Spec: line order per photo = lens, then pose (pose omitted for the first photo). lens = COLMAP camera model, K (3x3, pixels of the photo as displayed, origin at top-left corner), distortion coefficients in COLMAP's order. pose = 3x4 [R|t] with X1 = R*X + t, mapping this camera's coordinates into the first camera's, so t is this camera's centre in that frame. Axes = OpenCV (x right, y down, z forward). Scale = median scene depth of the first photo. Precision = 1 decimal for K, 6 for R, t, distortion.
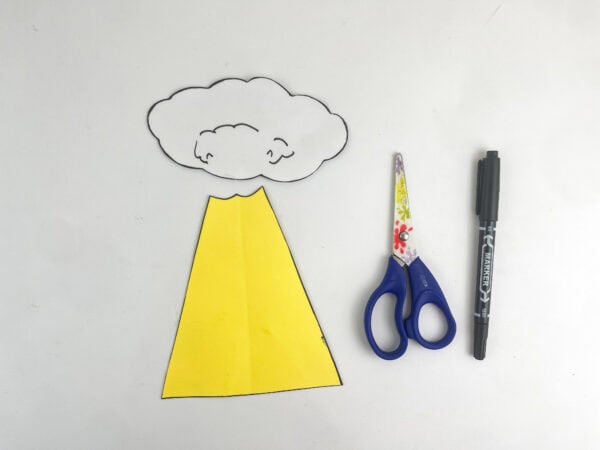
lens RADIAL K [[458.9, 0, 302.9], [0, 458.9, 222.3], [0, 0, 1]] dist [0.067916, -0.002028]
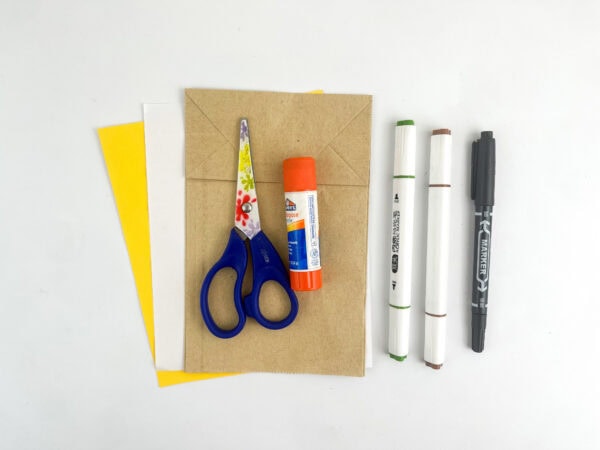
lens RADIAL K [[458.9, 0, 302.9], [0, 458.9, 222.3], [0, 0, 1]] dist [0.067916, -0.002028]
pose [[0.996137, -0.013178, -0.086823, 0.114693], [0.014306, 0.999821, 0.012375, 0.014031], [0.086644, -0.013569, 0.996147, 0.025483]]
